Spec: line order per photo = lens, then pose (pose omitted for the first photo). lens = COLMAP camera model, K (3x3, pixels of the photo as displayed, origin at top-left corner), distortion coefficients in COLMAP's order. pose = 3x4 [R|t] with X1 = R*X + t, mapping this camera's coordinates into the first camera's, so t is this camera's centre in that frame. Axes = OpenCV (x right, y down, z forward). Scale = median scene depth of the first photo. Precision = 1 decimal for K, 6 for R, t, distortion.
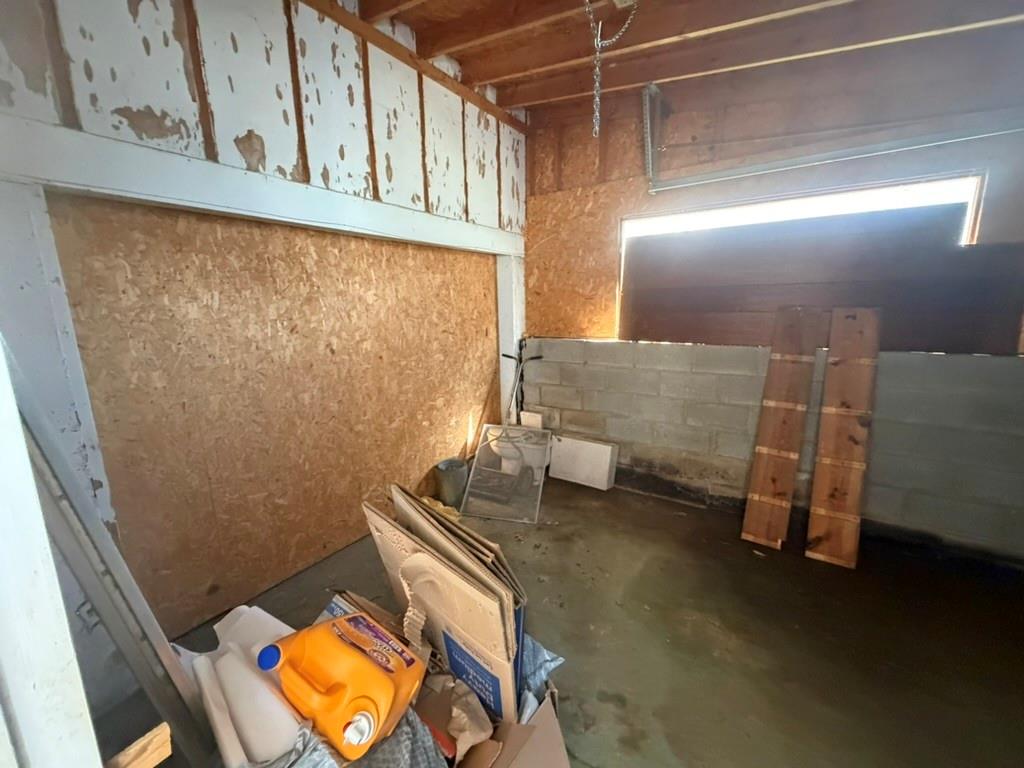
lens RADIAL K [[409.3, 0, 511.4], [0, 409.3, 384.4], [0, 0, 1]] dist [-0.000196, 0.001135]
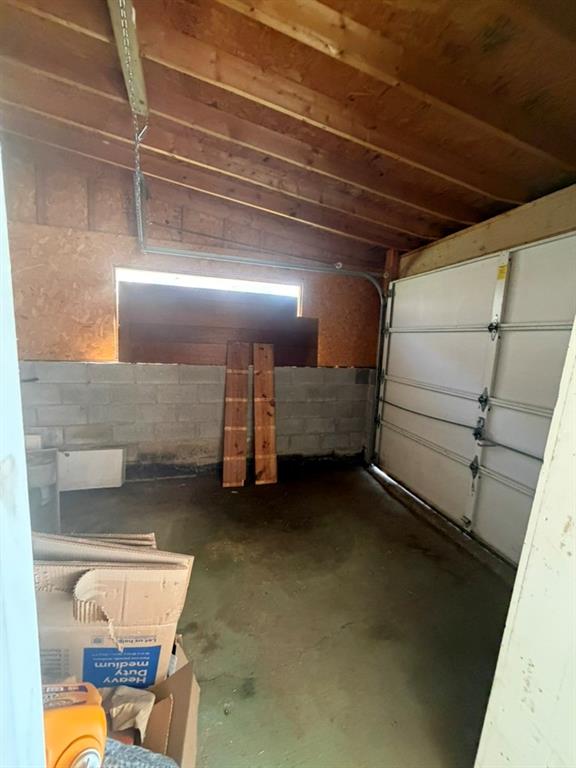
lens RADIAL K [[307.0, 0, 284.7], [0, 307.0, 382.3], [0, 0, 1]] dist [-0.000196, 0.001135]
pose [[0.636132, -0.060601, 0.769197, -0.146777], [0.091554, 0.995796, 0.002737, -0.005039], [-0.766130, 0.068682, 0.639006, 0.032344]]
